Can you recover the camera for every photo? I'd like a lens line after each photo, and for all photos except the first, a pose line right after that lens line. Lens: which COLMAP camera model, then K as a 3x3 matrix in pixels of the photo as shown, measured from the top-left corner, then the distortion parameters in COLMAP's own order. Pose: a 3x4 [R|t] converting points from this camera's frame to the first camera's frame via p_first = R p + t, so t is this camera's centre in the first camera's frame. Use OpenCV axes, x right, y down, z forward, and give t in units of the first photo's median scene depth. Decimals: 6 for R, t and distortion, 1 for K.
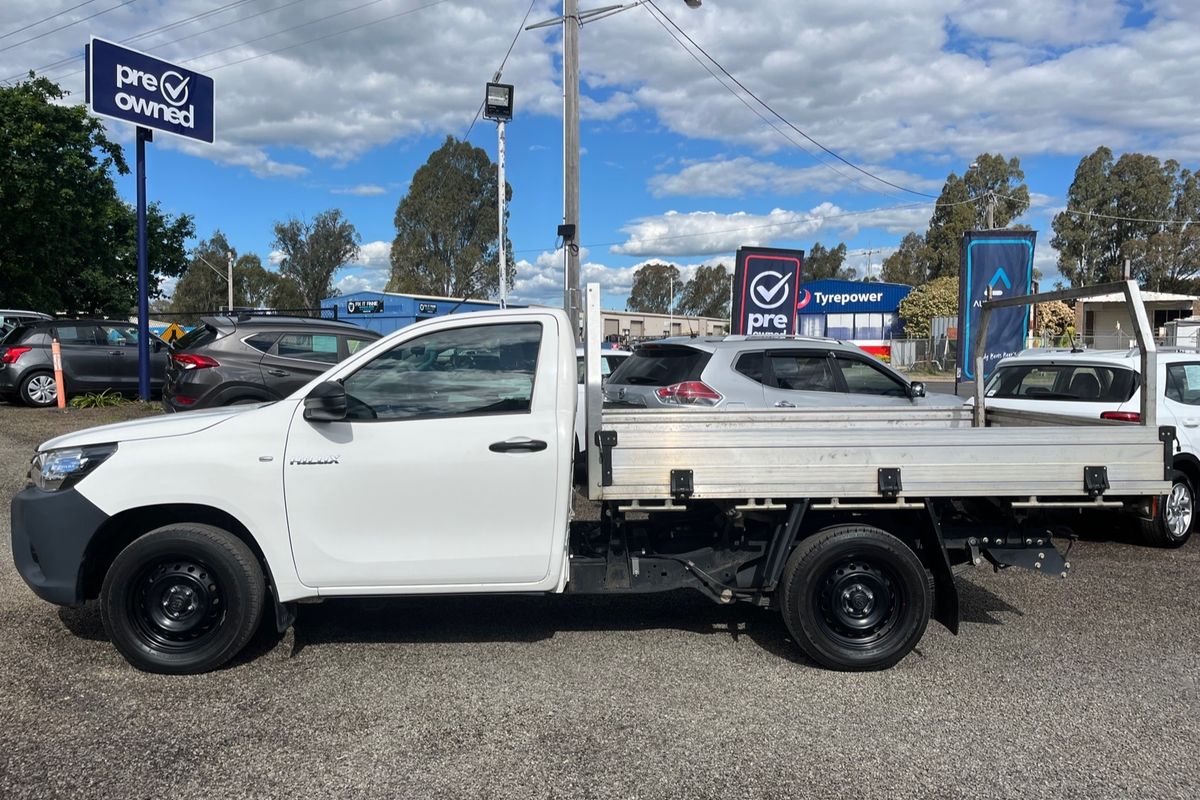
lens RADIAL K [[912.1, 0, 600.0], [0, 912.1, 400.0], [0, 0, 1]] dist [0.064803, -0.098921]
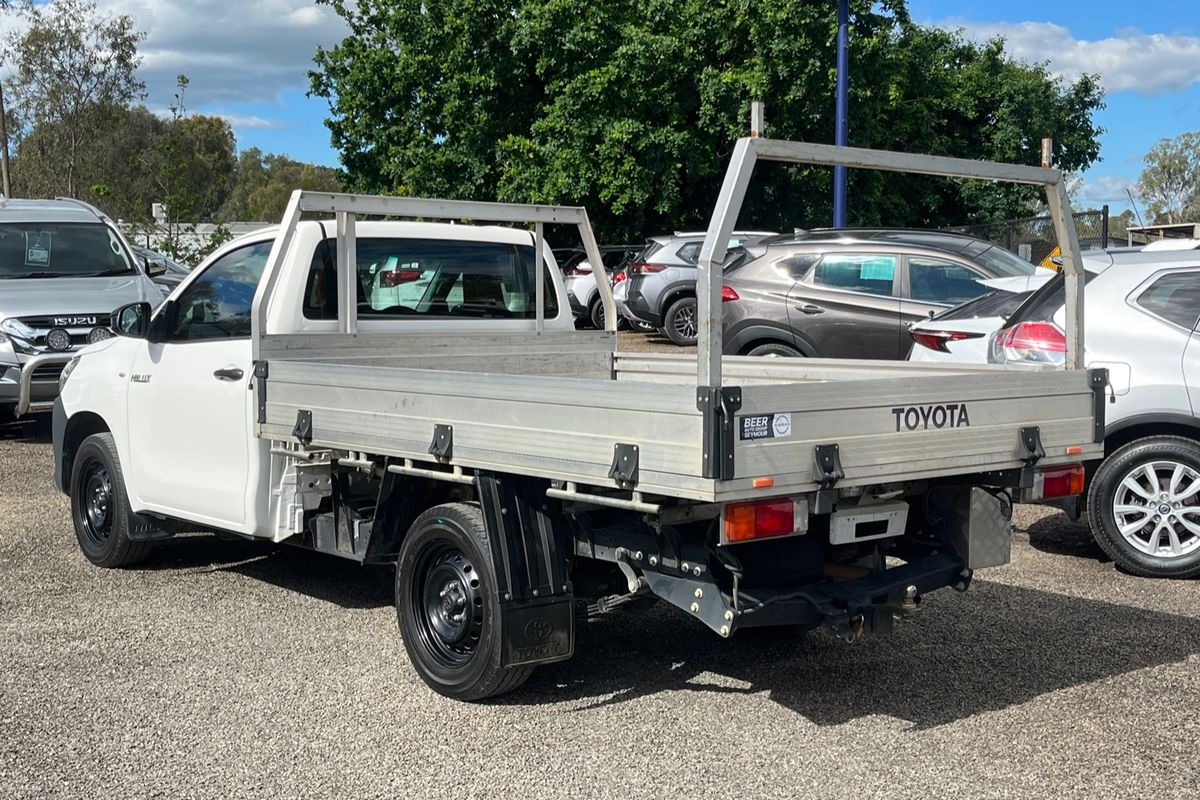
lens RADIAL K [[1505.7, 0, 600.0], [0, 1505.7, 400.0], [0, 0, 1]] dist [0.174330, -0.689487]
pose [[0.611649, 0.054924, -0.789220, 0.378440], [-0.036857, 0.998482, 0.040923, -0.000112], [0.790270, 0.004058, 0.612746, 0.097863]]
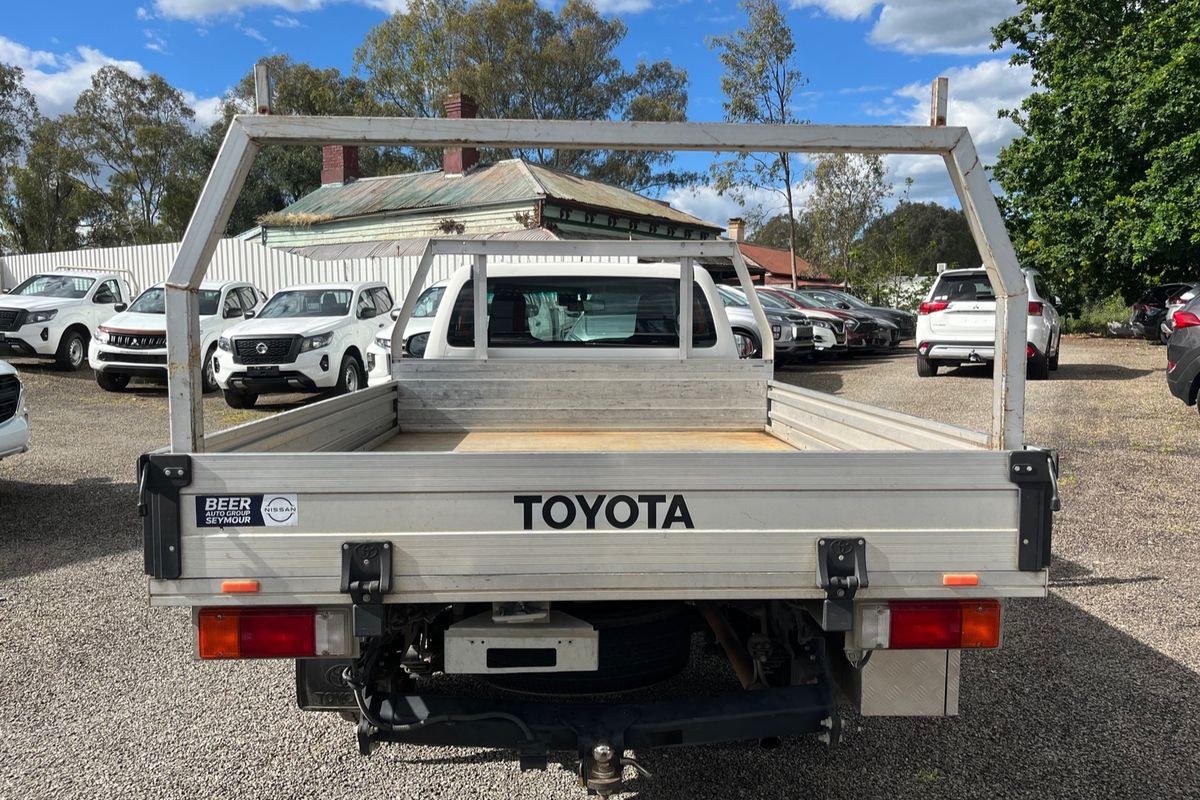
lens RADIAL K [[911.9, 0, 598.7], [0, 911.9, 408.7], [0, 0, 1]] dist [0.091806, -0.141132]
pose [[0.003135, 0.093730, -0.995593, 0.299107], [-0.043993, 0.994647, 0.093502, -0.012388], [0.999027, 0.043506, 0.007241, 0.341157]]
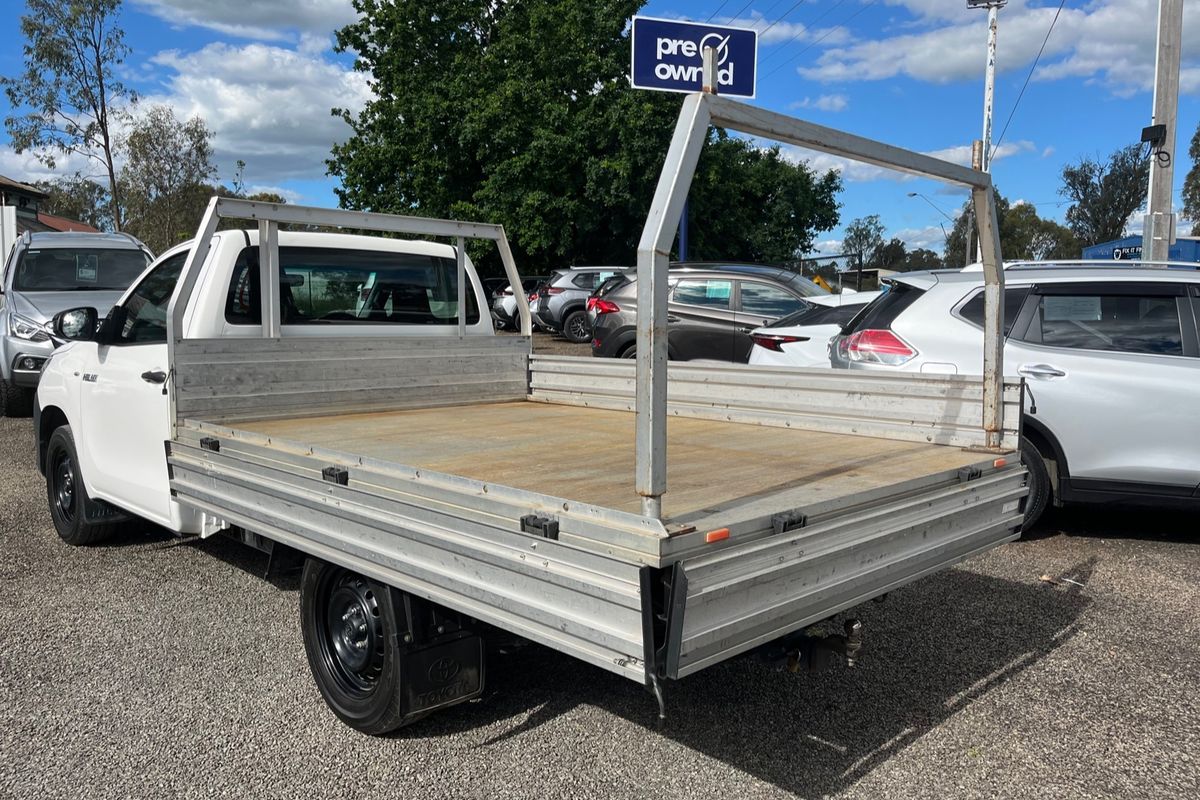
lens RADIAL K [[912.1, 0, 600.0], [0, 912.1, 400.0], [0, 0, 1]] dist [0.064803, -0.098921]
pose [[0.677509, 0.076564, -0.731519, 0.260671], [-0.041114, 0.996954, 0.066268, -0.002395], [0.734365, -0.014821, 0.678593, 0.190973]]
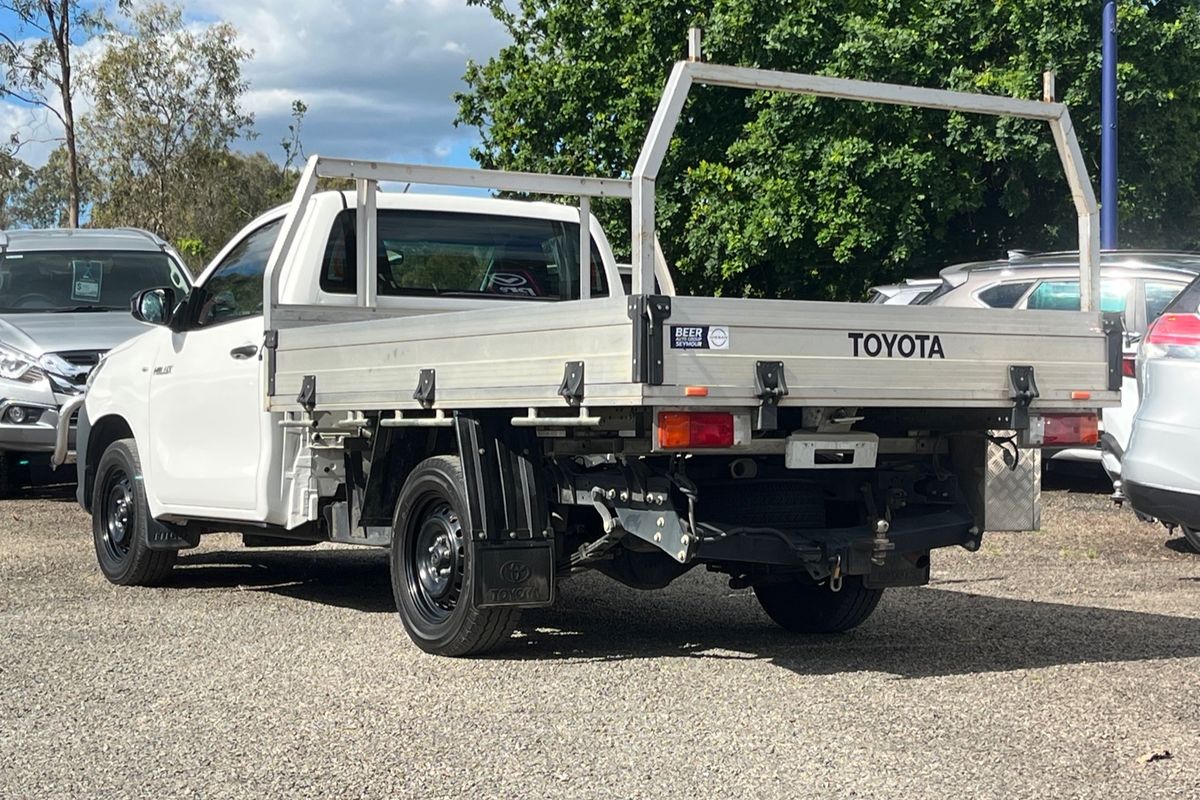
lens RADIAL K [[2147.7, 0, 601.2], [0, 2147.7, 386.7], [0, 0, 1]] dist [0.150498, -0.509547]
pose [[0.499234, -0.010918, -0.866399, 0.523655], [-0.039855, 0.998573, -0.035548, 0.040112], [0.865550, 0.052277, 0.498086, 0.073265]]
